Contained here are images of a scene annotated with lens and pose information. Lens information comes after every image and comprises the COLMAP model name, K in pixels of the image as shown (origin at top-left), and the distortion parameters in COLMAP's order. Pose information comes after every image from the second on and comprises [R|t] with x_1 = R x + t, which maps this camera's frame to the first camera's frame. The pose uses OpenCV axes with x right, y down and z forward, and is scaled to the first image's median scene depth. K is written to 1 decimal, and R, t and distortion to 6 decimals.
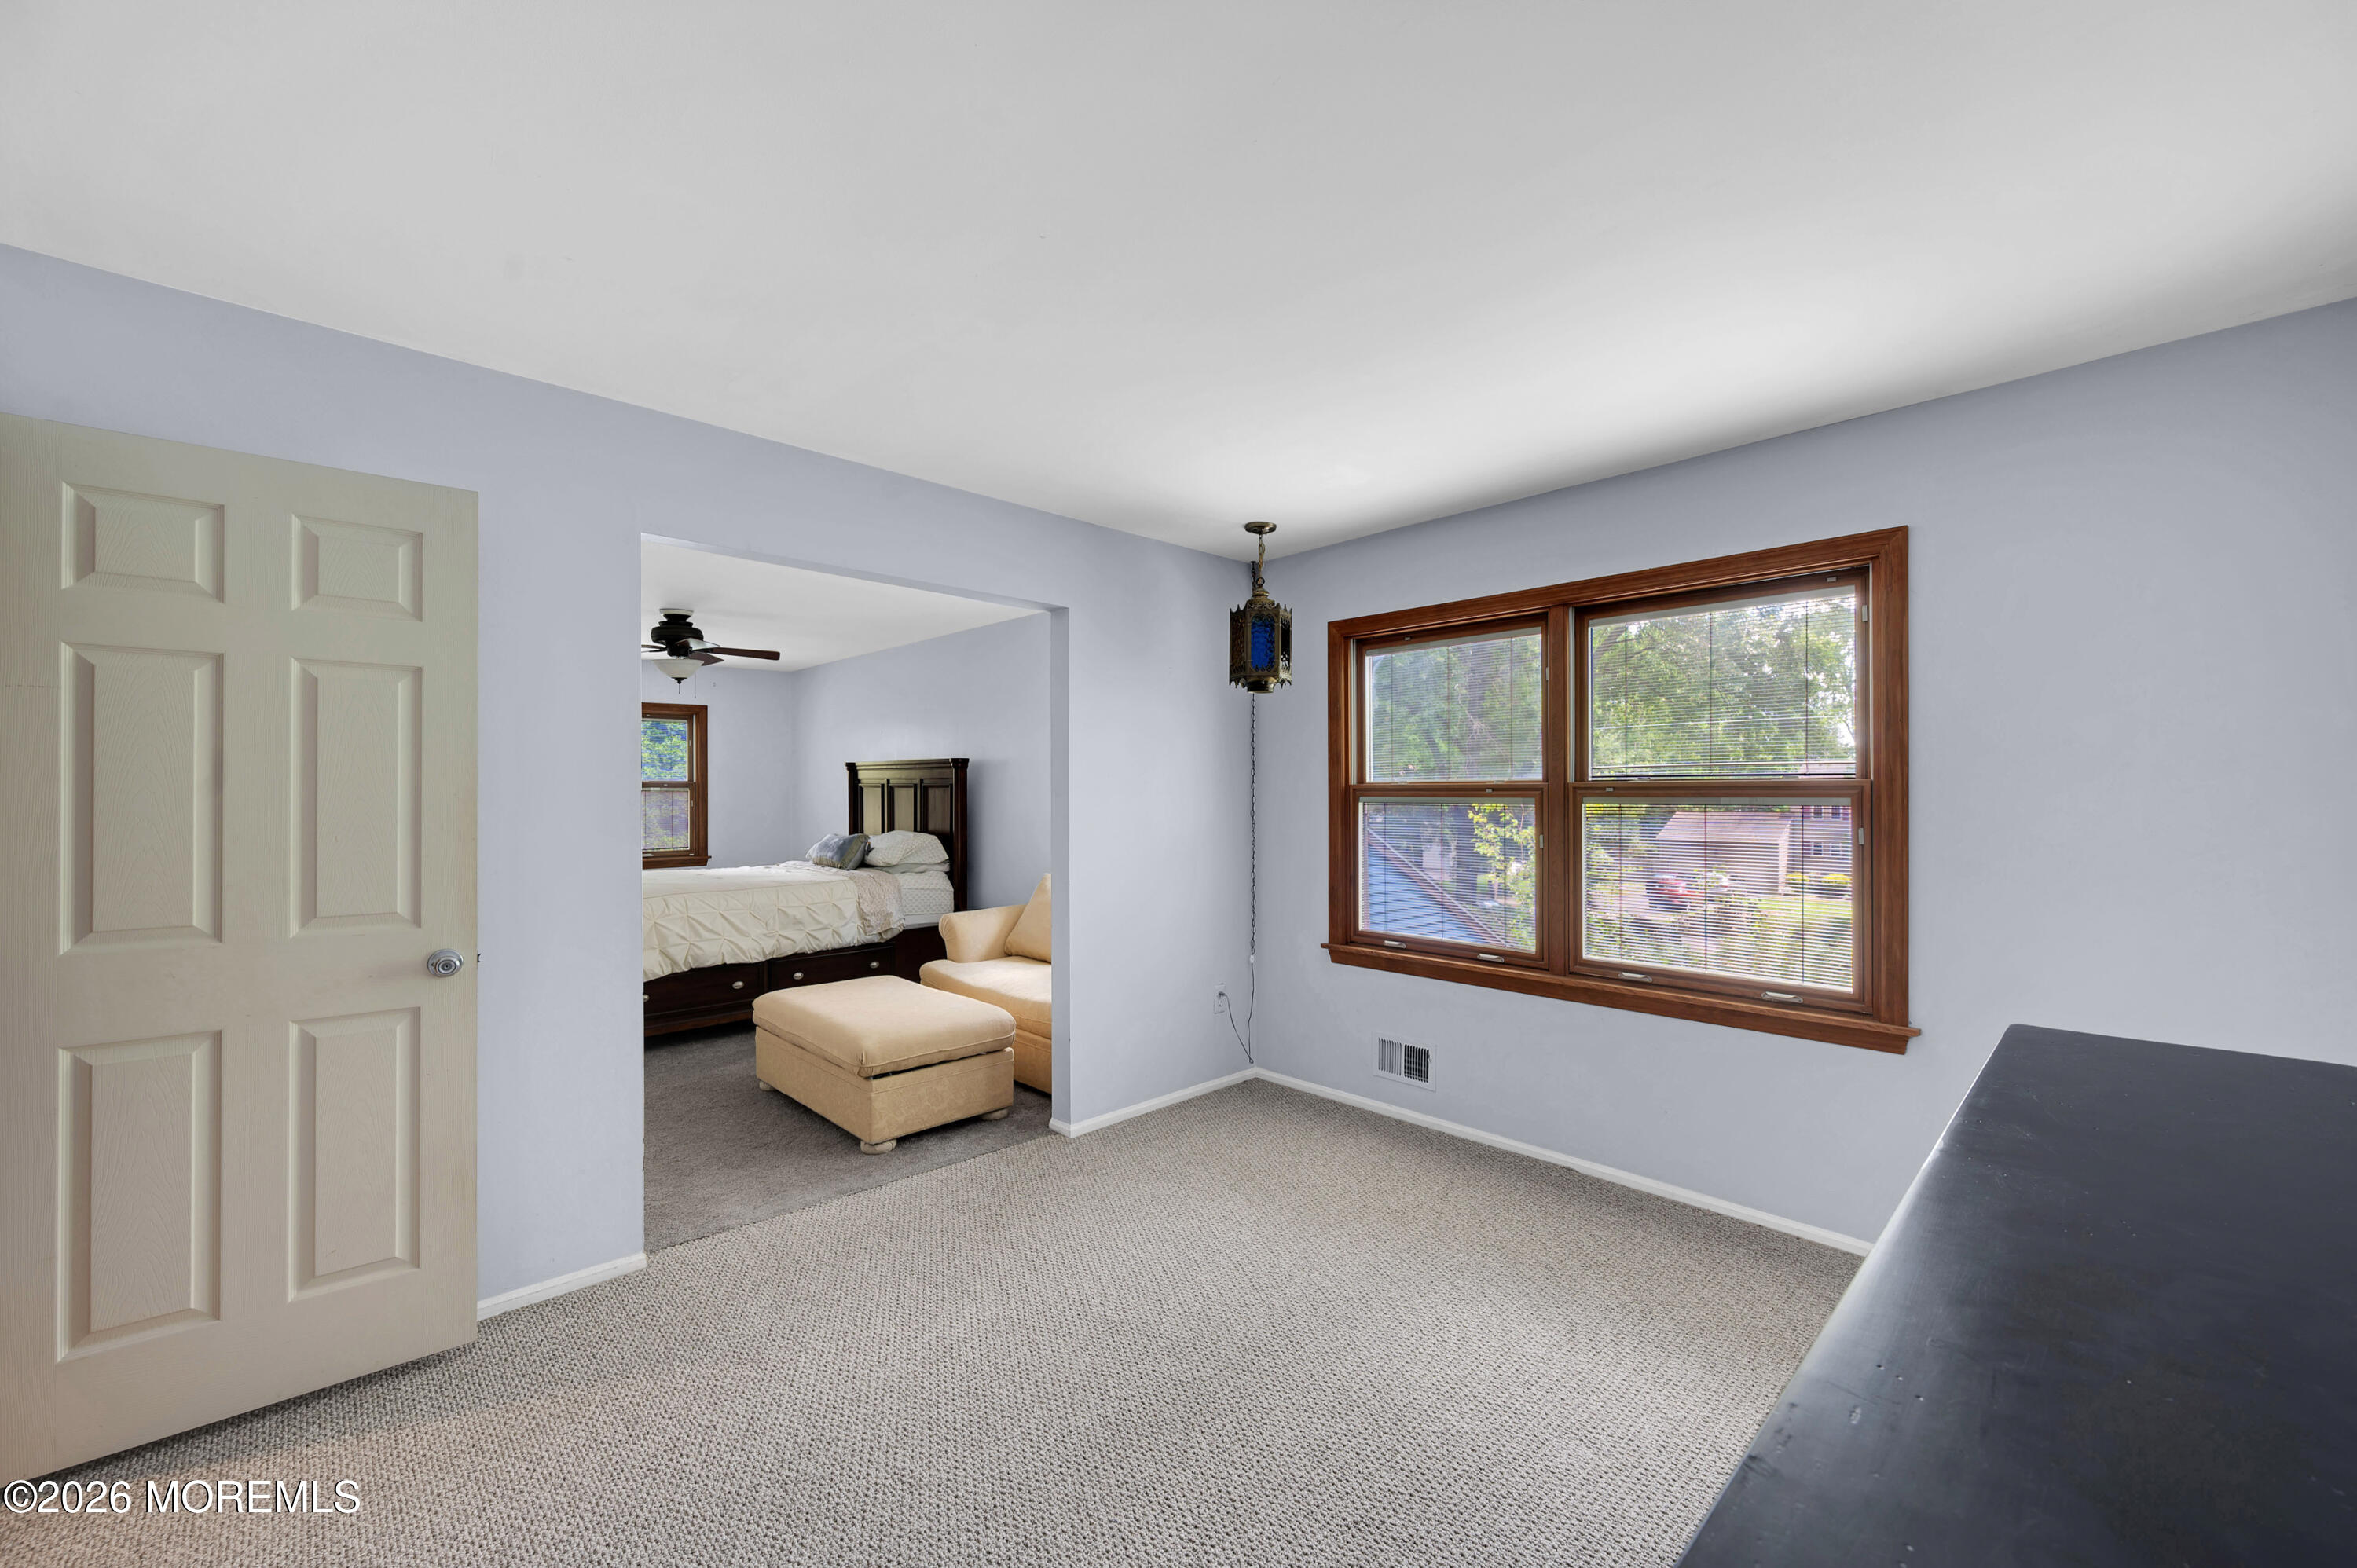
lens RADIAL K [[924.3, 0, 1179.6], [0, 924.3, 797.8], [0, 0, 1]] dist [0.000390, -0.000180]
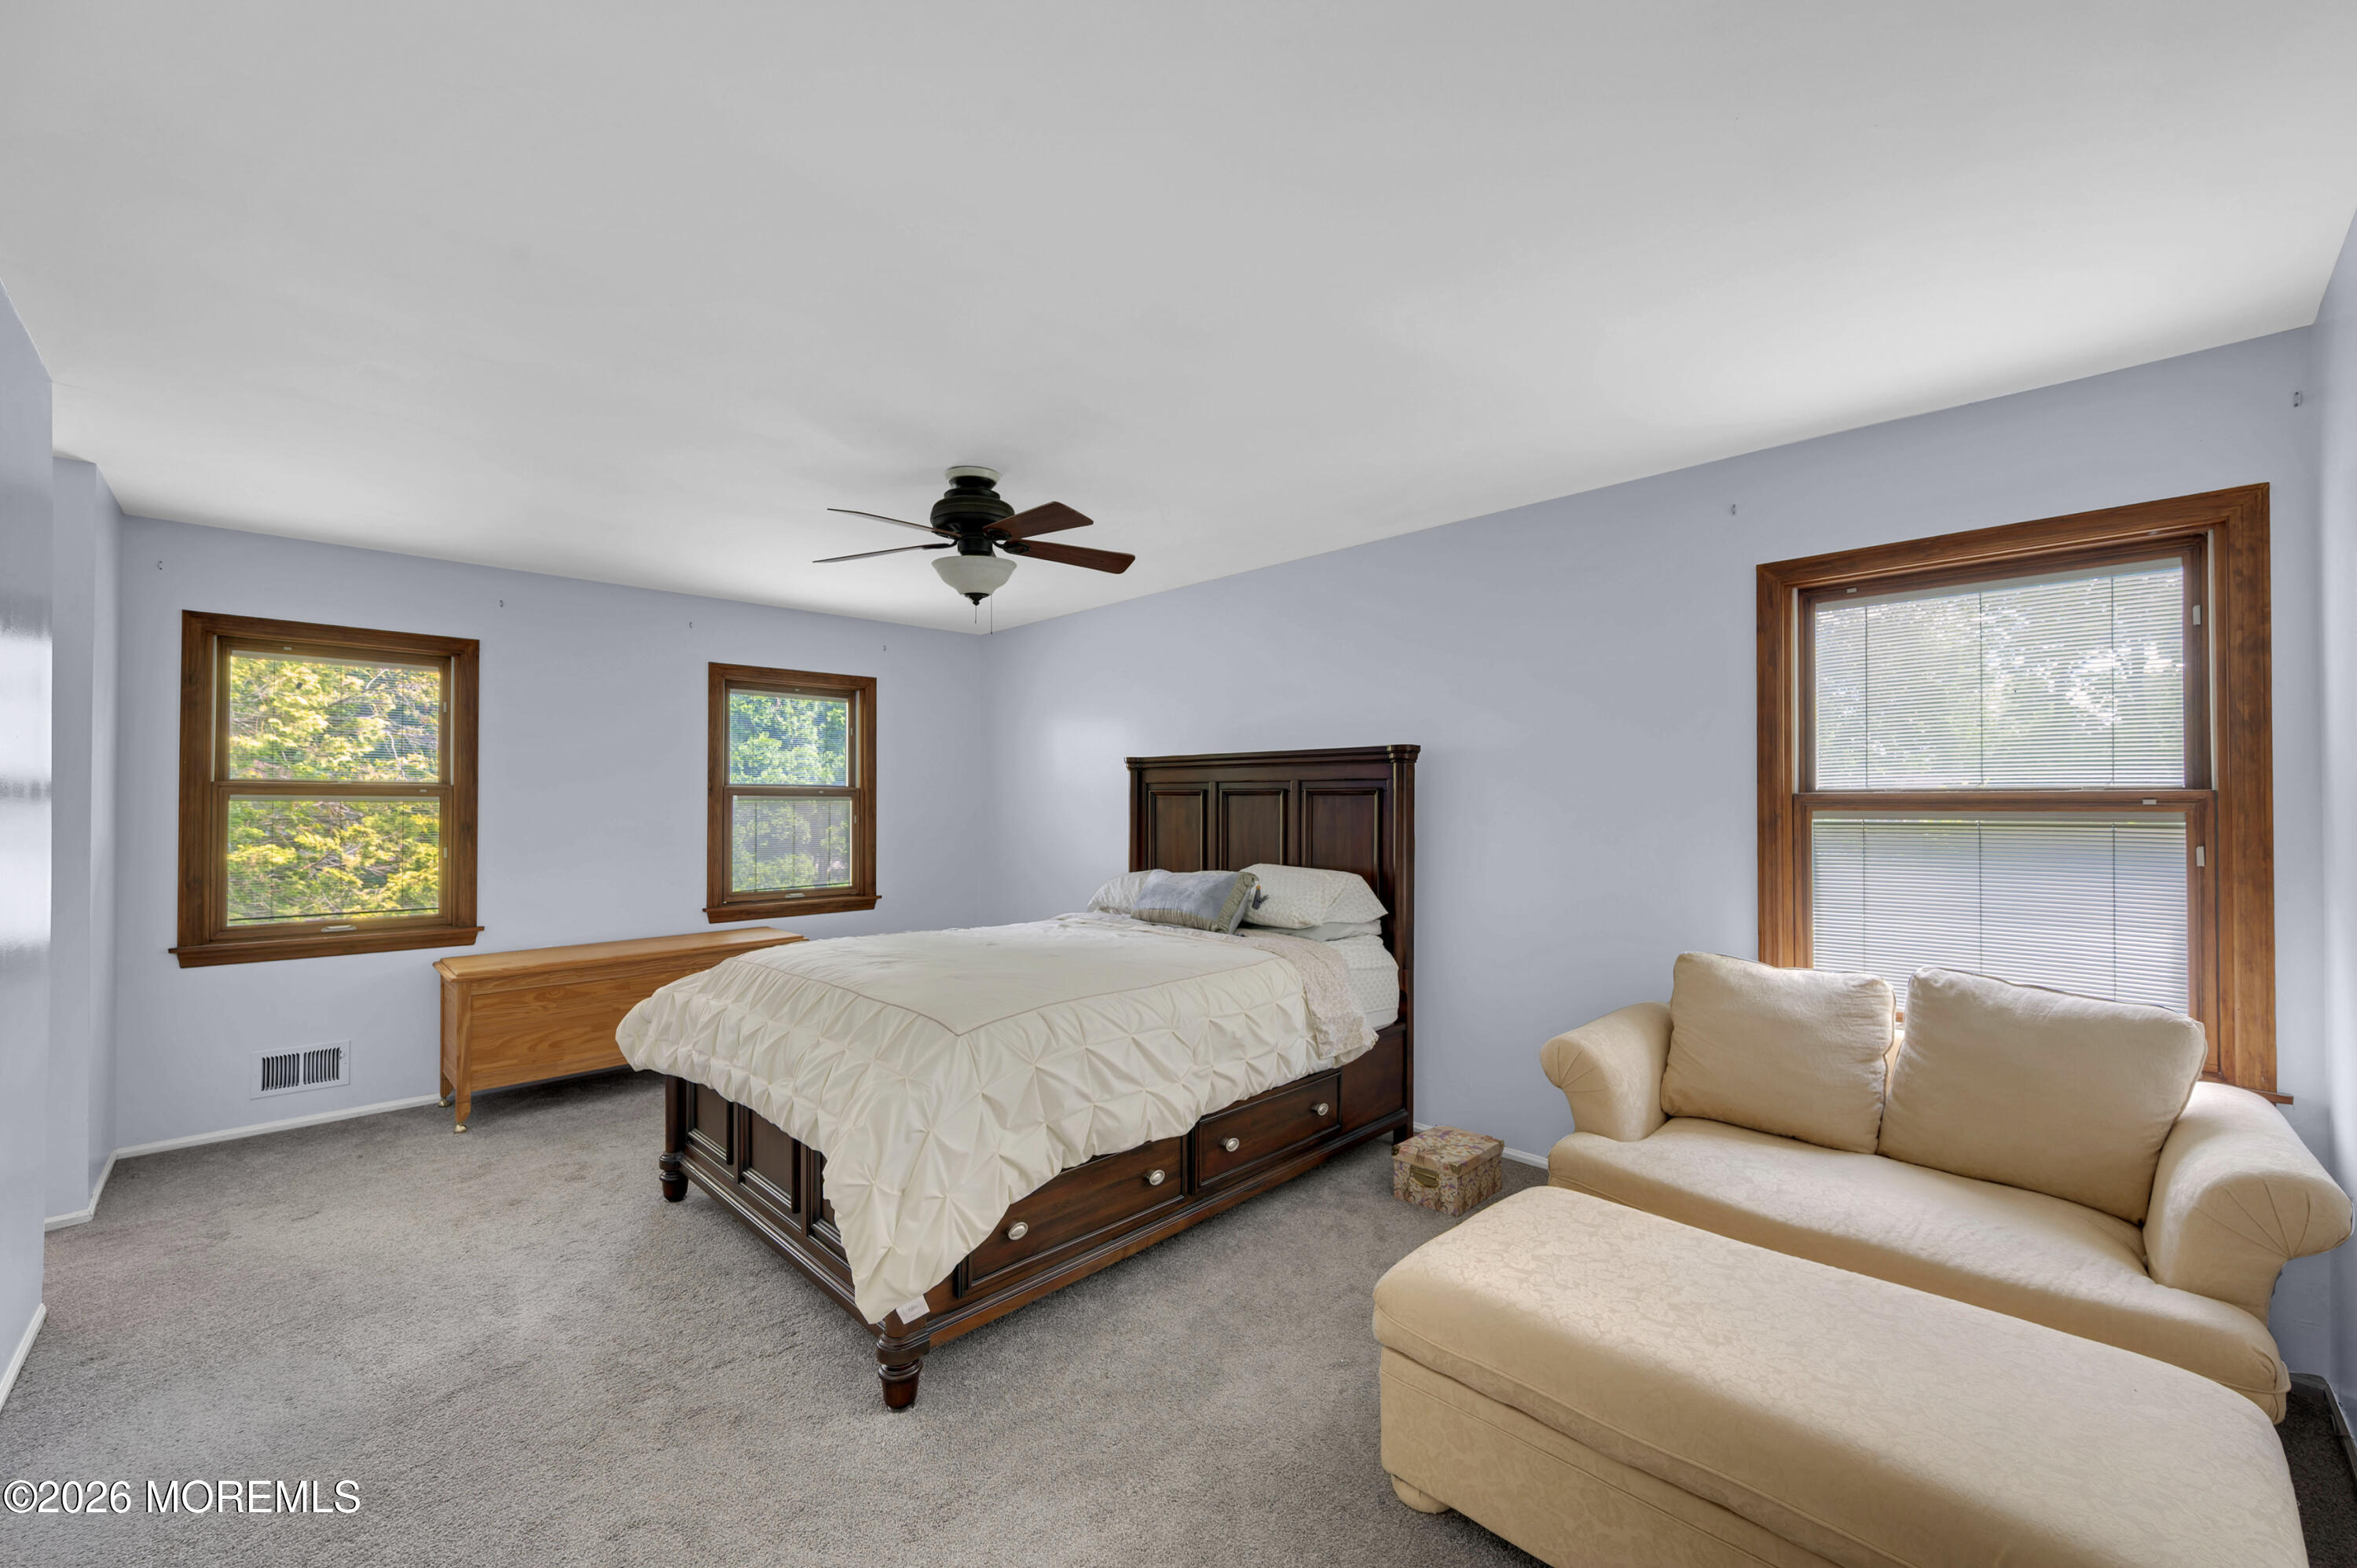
lens RADIAL K [[924.3, 0, 1179.6], [0, 924.3, 797.8], [0, 0, 1]] dist [0.000390, -0.000180]
pose [[0.999762, 0.002074, 0.021733, -0.397147], [-0.001764, 0.999897, -0.014265, -0.000336], [-0.021760, 0.014223, 0.999662, 0.403465]]
